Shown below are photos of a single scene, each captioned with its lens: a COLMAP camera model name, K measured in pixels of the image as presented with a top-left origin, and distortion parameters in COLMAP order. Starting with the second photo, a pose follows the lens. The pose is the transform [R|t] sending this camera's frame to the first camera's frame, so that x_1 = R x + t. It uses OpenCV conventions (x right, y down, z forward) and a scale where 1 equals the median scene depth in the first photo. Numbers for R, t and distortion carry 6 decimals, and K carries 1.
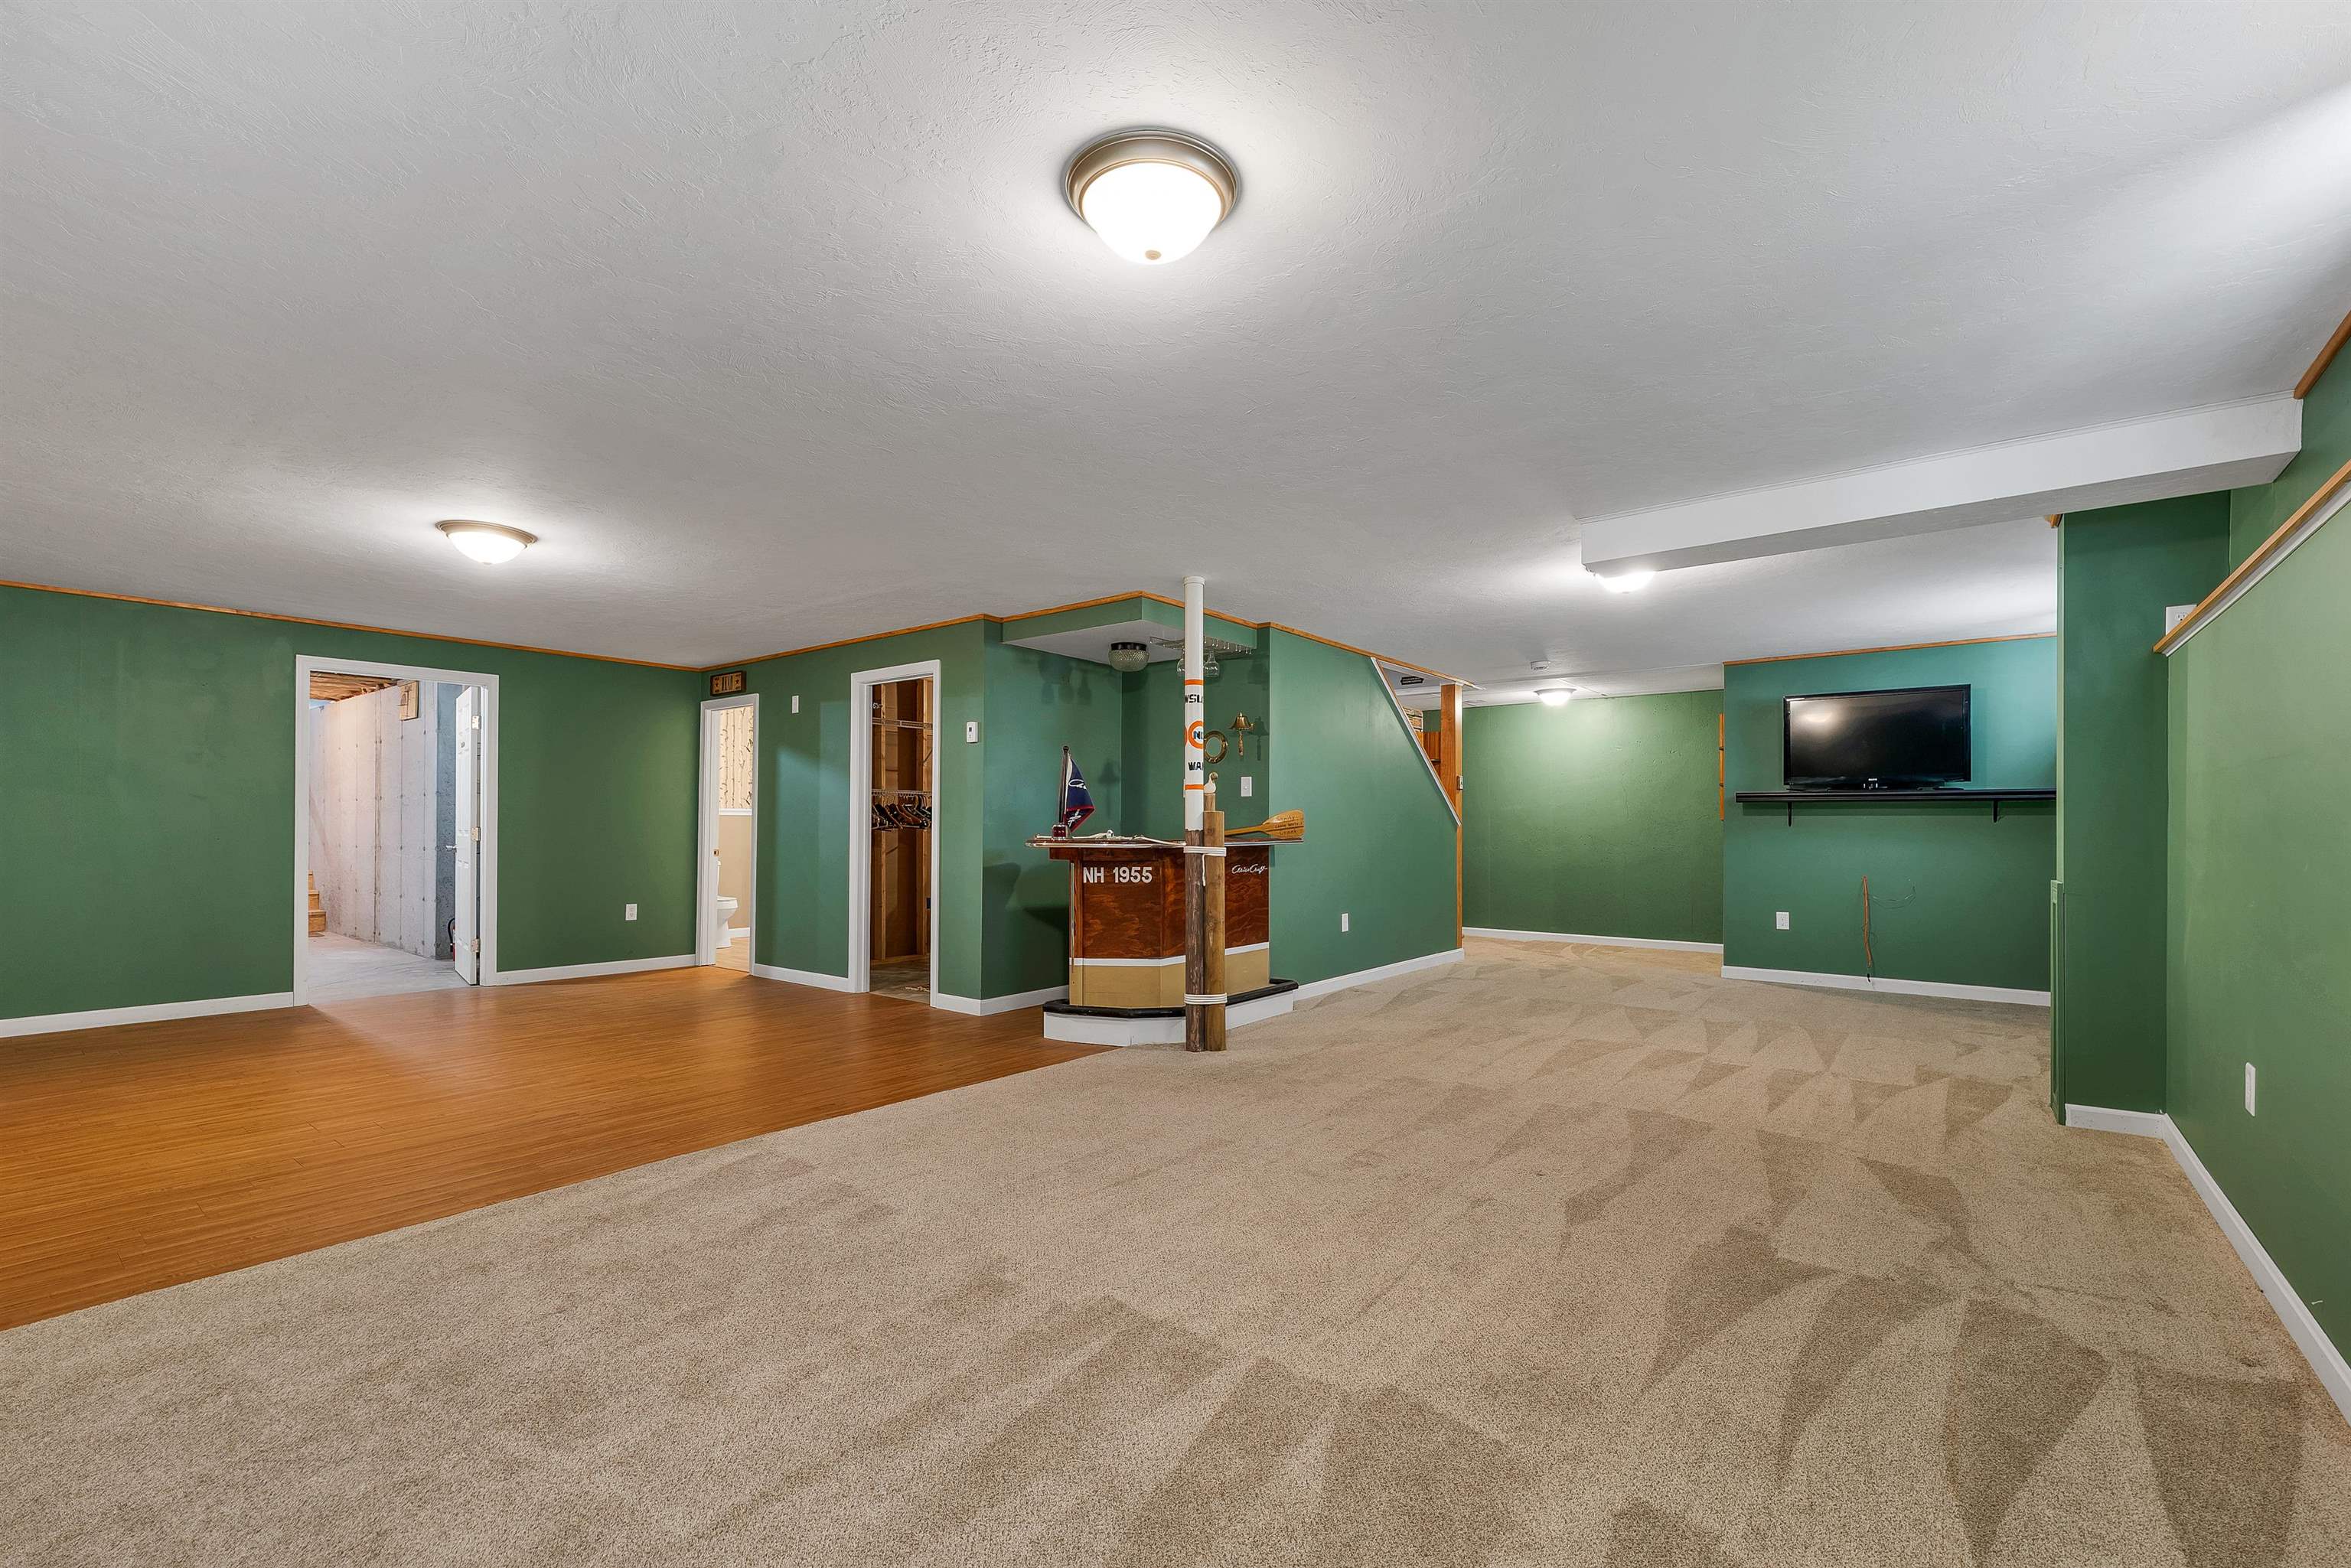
lens RADIAL K [[992.2, 0, 1179.9], [0, 992.2, 807.7], [0, 0, 1]] dist [0.000567, 0.000295]
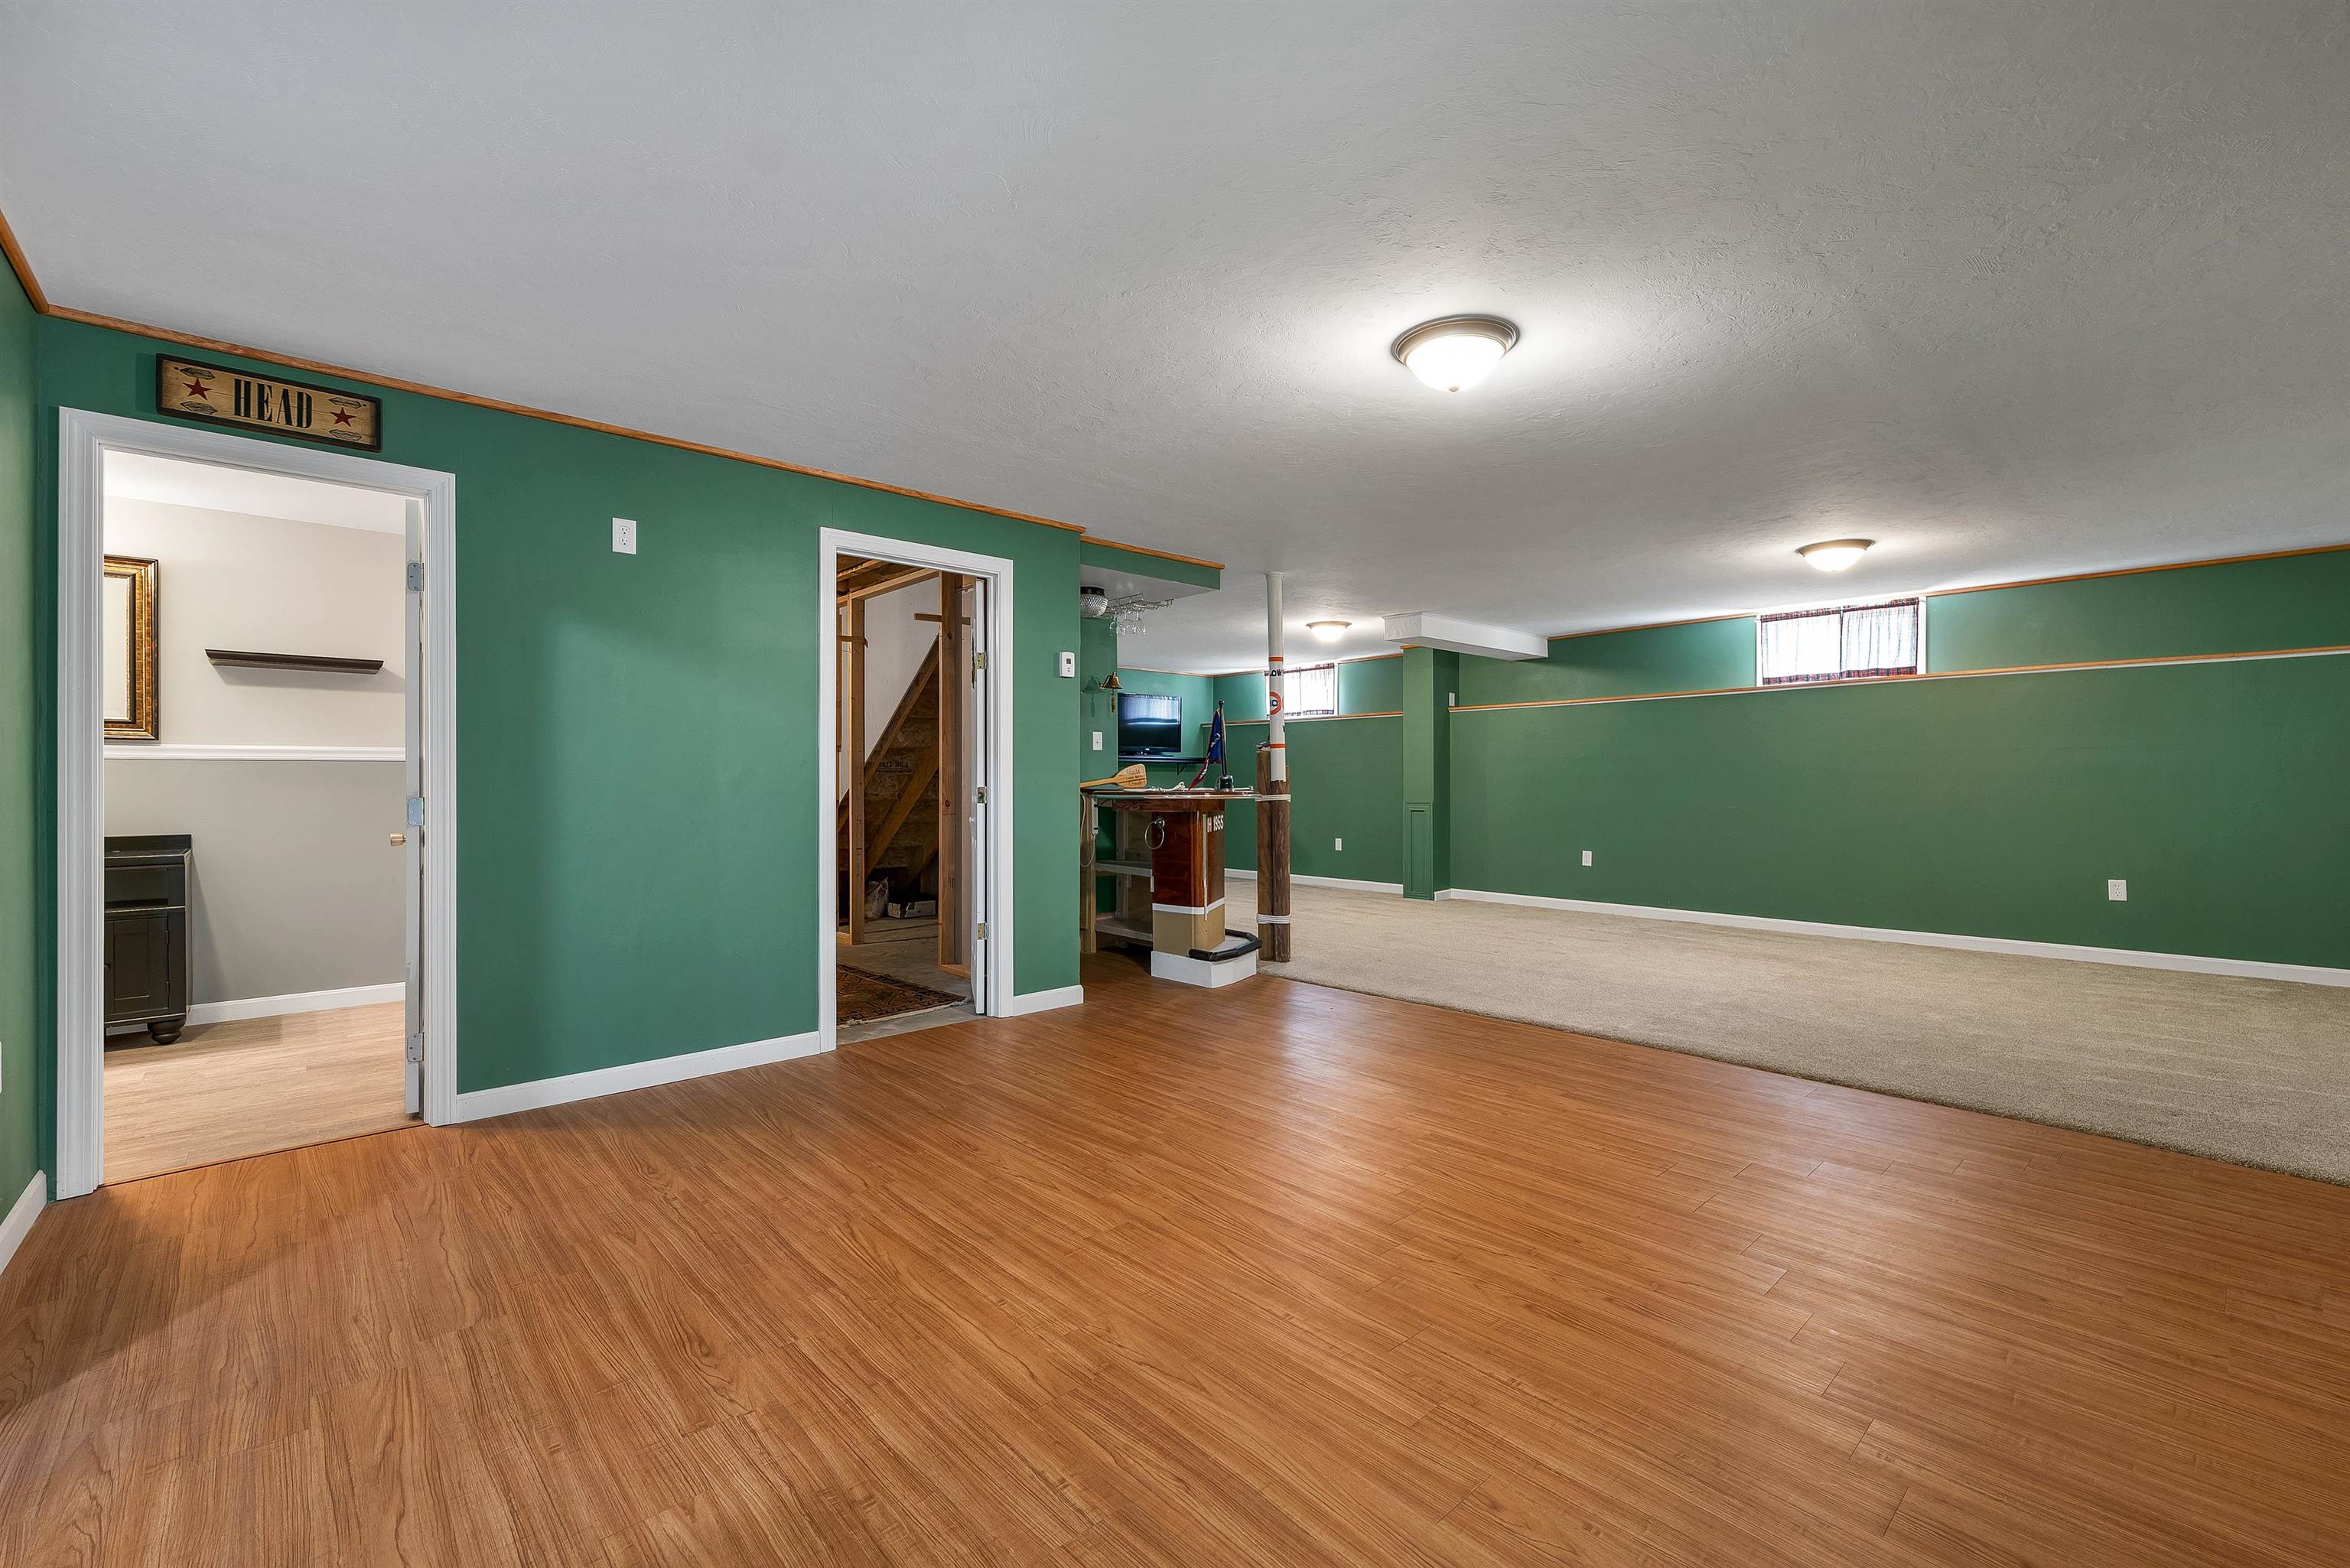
lens RADIAL K [[976.9, 0, 1175.0], [0, 976.9, 784.0], [0, 0, 1]] dist [0.000646, 0.000072]
pose [[0.166264, -0.011741, 0.986011, -0.987417], [-0.019519, 0.999694, 0.015196, 0.008796], [-0.985888, -0.021773, 0.165984, 0.767766]]
